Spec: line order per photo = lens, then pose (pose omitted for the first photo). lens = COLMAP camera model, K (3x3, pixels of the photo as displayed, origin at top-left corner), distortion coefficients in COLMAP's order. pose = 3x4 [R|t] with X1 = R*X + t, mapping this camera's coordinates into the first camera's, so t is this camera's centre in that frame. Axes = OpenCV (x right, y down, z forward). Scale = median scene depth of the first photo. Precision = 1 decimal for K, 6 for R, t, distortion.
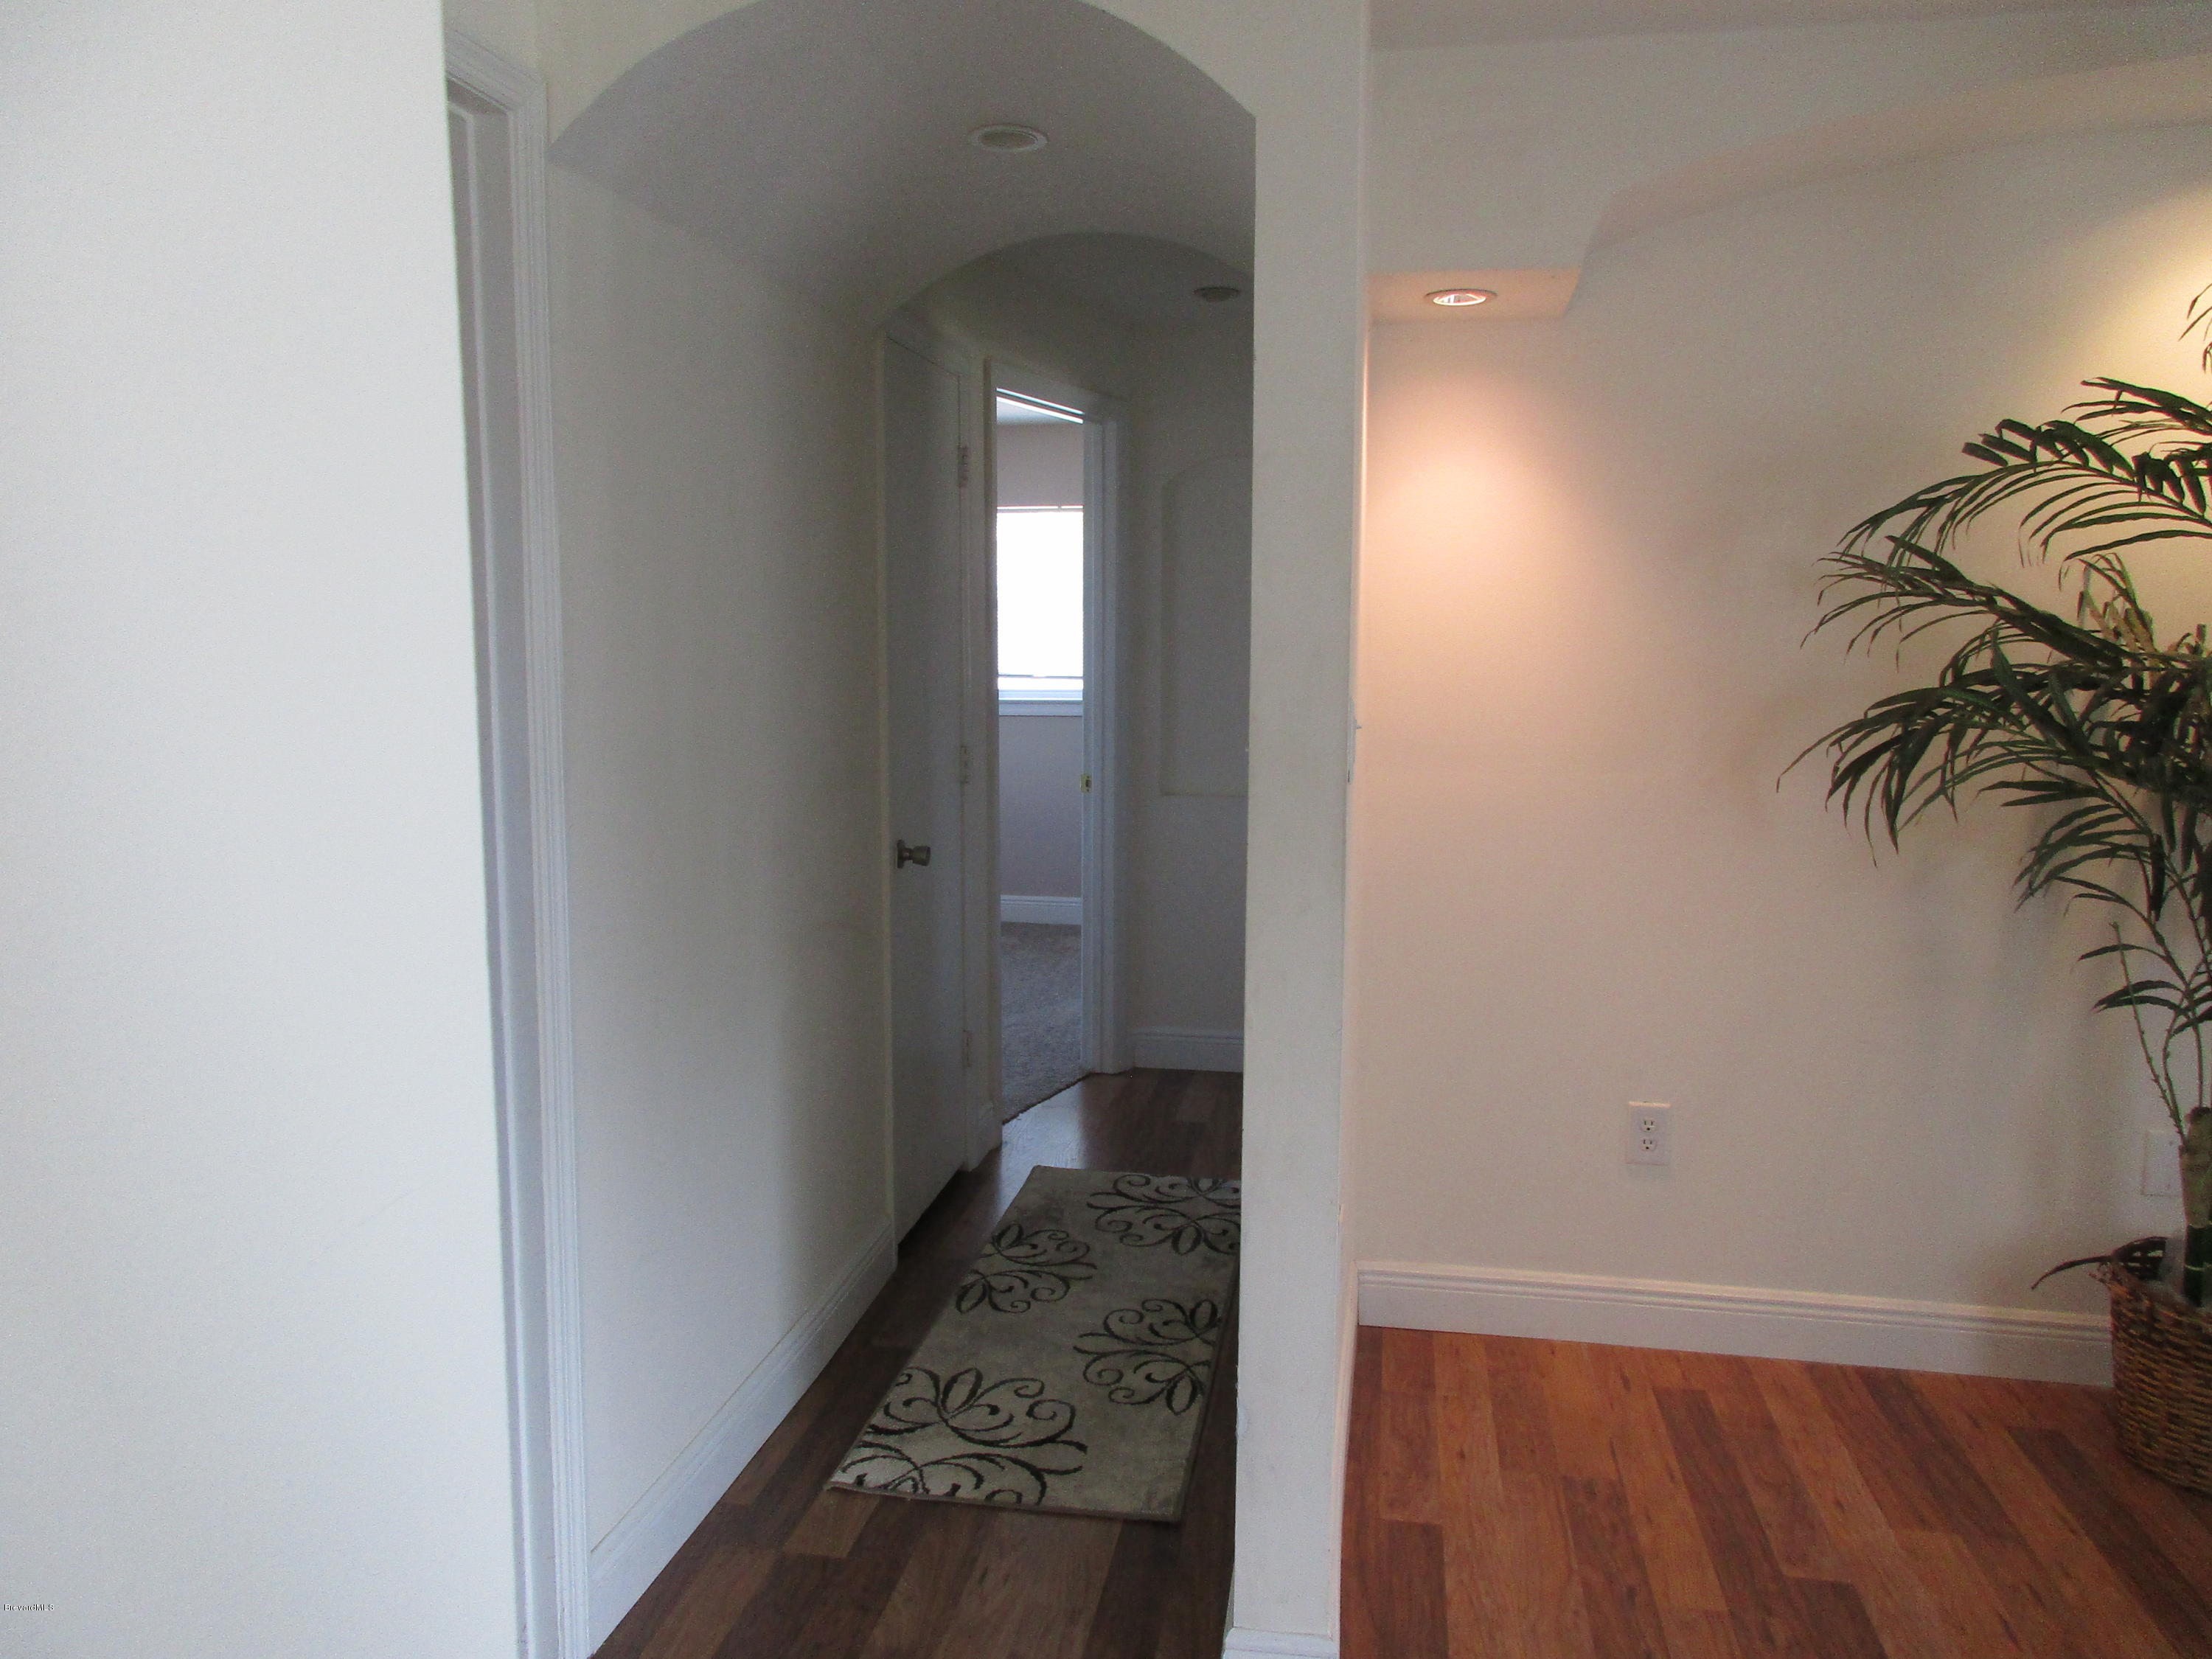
lens RADIAL K [[1658.4, 0, 1100.0], [0, 1658.4, 806.1], [0, 0, 1]] dist [0.003095, 0.003748]
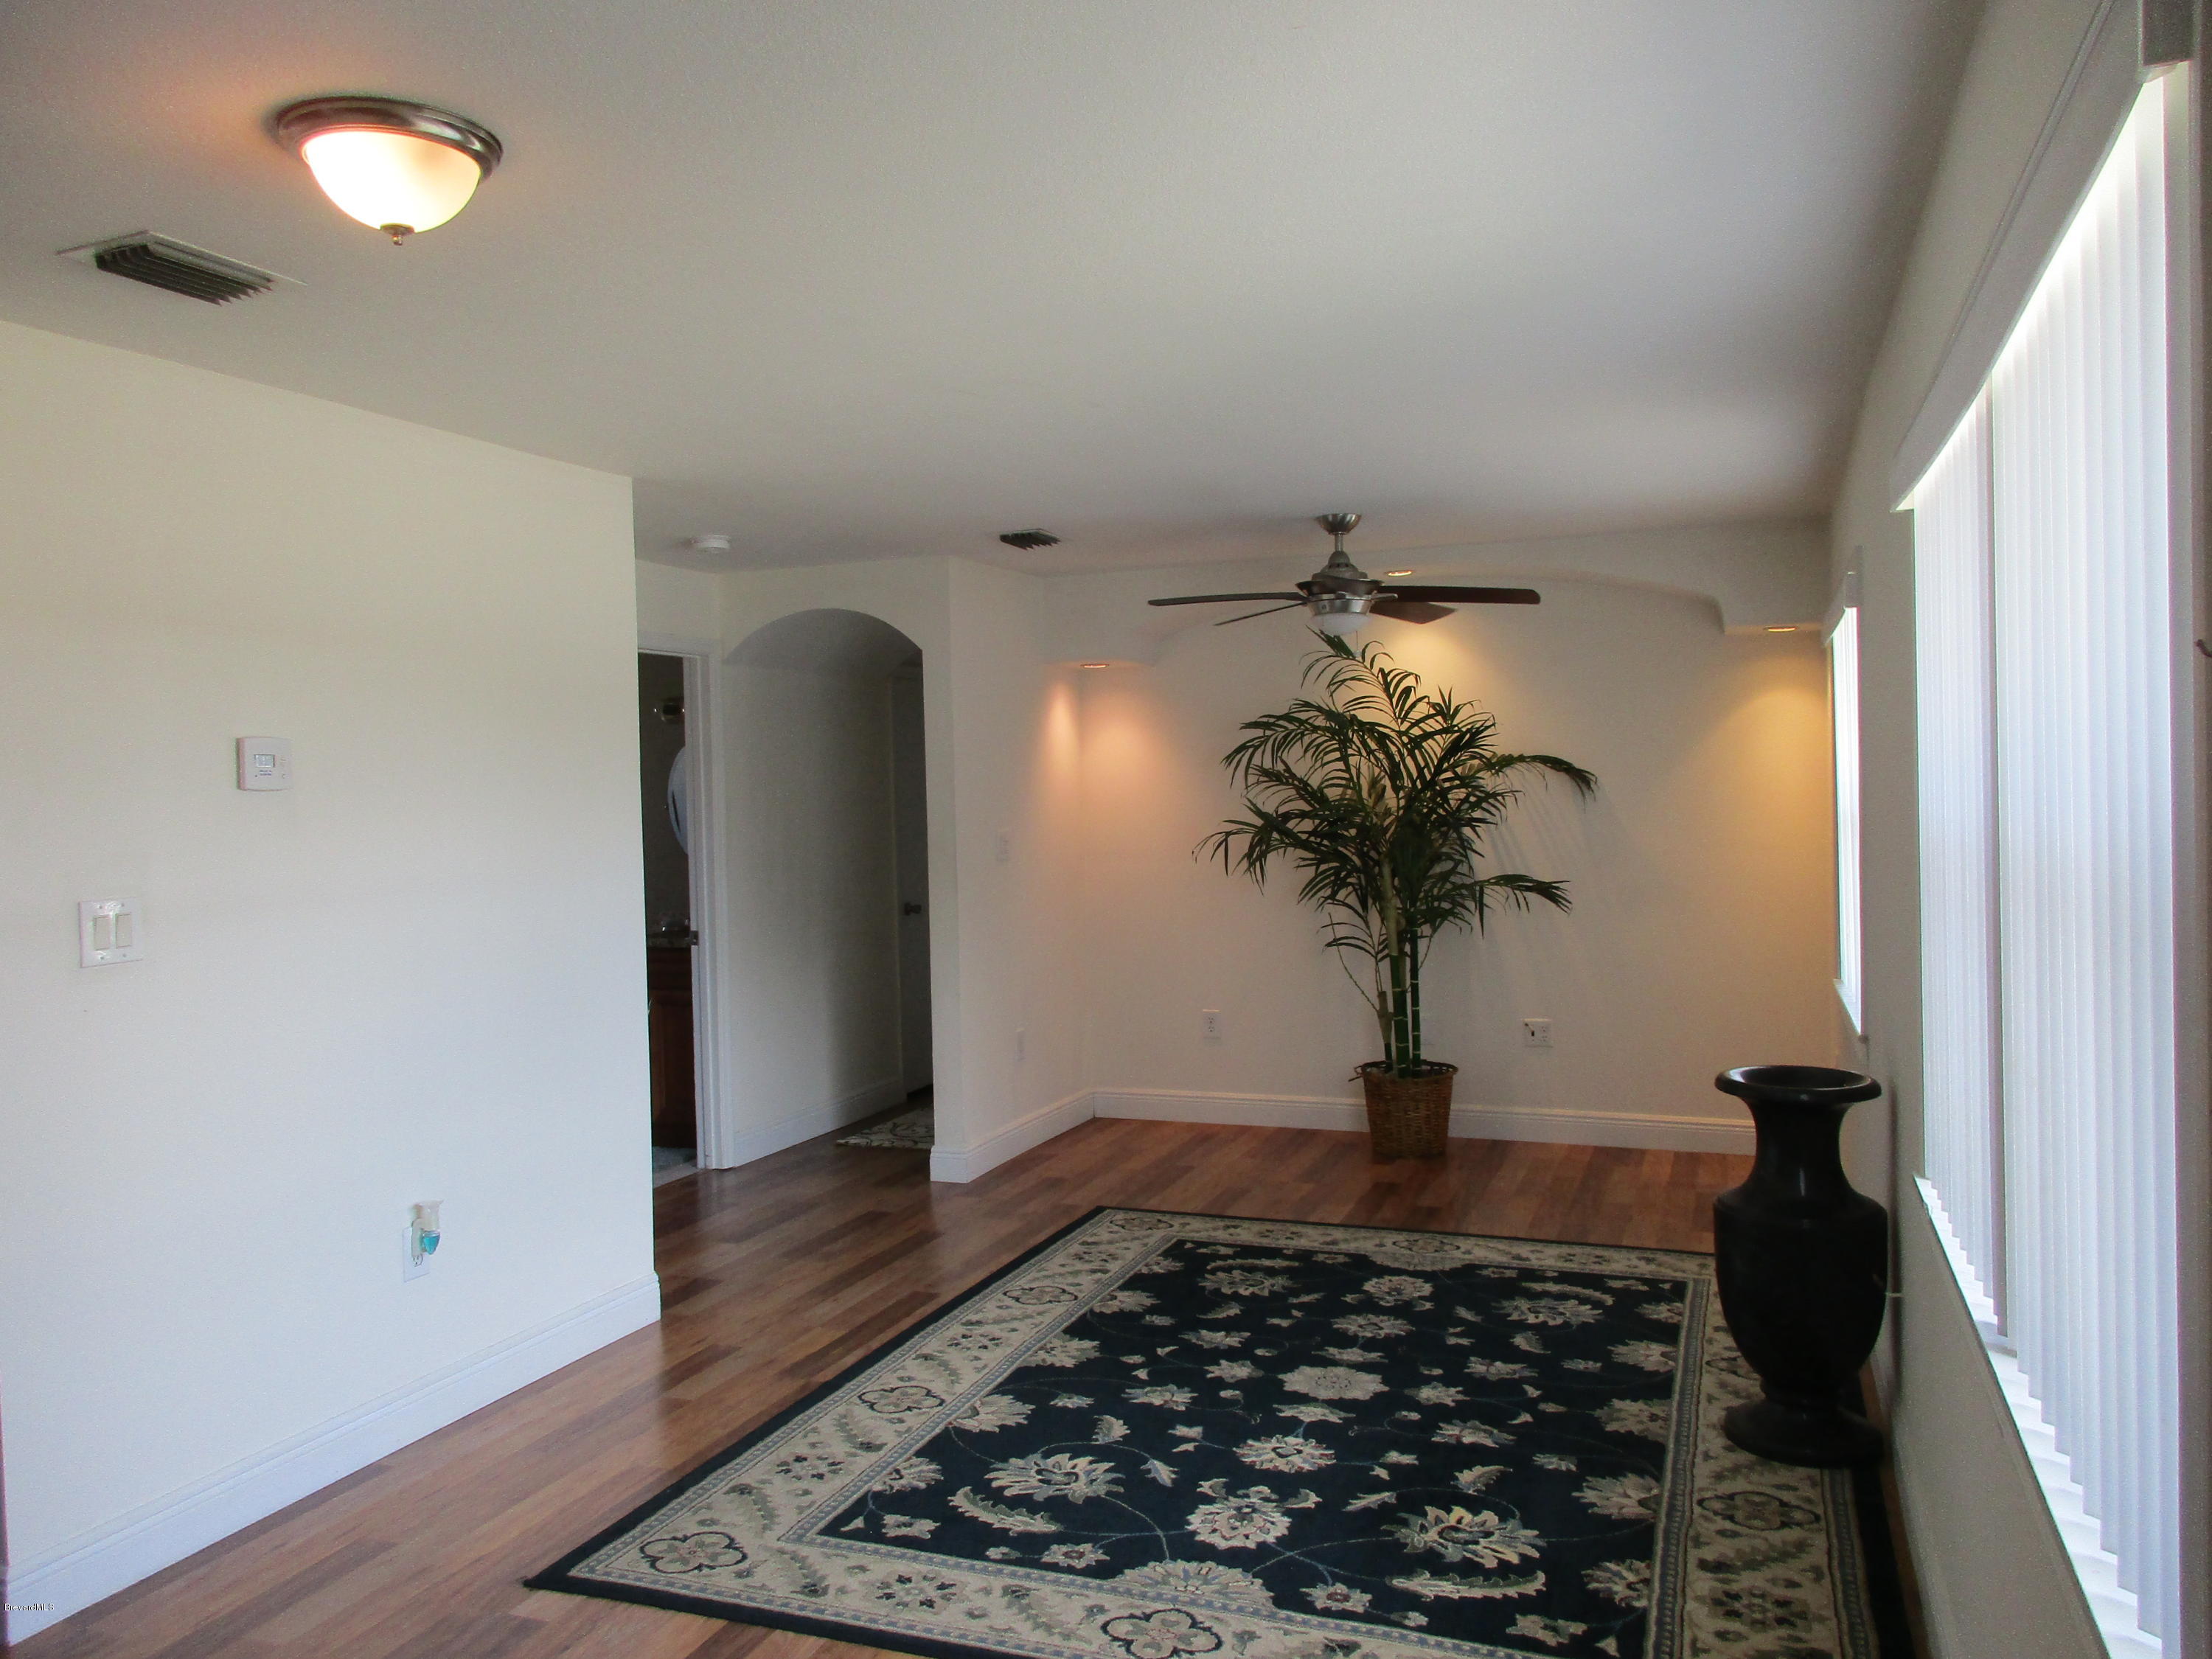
lens RADIAL K [[1658.4, 0, 1100.0], [0, 1658.4, 806.1], [0, 0, 1]] dist [0.003095, 0.003748]
pose [[0.981732, -0.029775, -0.187926, 0.663634], [0.010562, 0.994685, -0.102424, 0.143970], [0.189977, 0.098568, 0.976828, -1.331754]]
